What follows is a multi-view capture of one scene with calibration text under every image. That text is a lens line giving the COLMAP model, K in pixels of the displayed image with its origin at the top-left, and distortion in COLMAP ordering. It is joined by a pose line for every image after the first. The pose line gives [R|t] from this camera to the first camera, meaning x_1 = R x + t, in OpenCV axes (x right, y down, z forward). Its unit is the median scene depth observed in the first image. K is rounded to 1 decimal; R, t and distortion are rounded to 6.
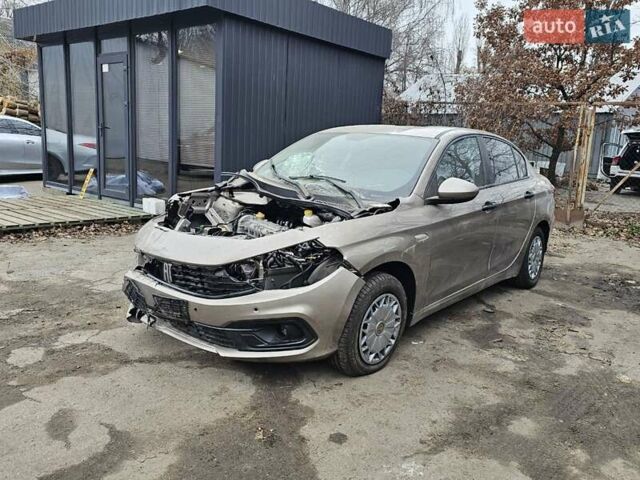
lens RADIAL K [[530.9, 0, 325.9], [0, 530.9, 237.2], [0, 0, 1]] dist [0.063332, -0.059758]
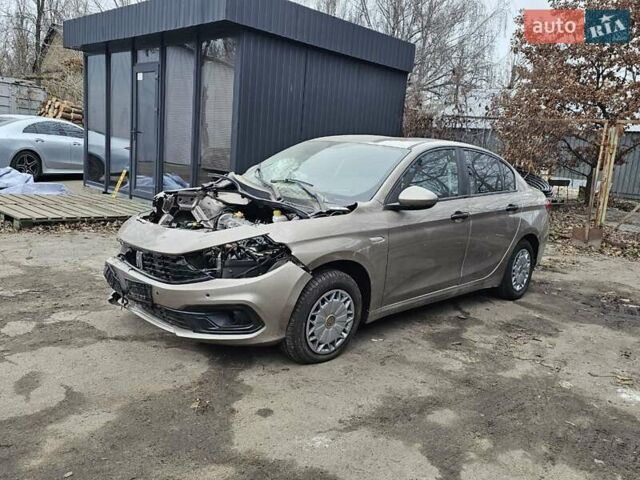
lens RADIAL K [[530.9, 0, 327.8], [0, 530.9, 243.4], [0, 0, 1]] dist [0.063332, -0.059758]
pose [[0.995270, 0.046273, -0.085415, 0.153513], [-0.047119, 0.998858, -0.007914, 0.018349], [0.084952, 0.011902, 0.996314, -0.065221]]
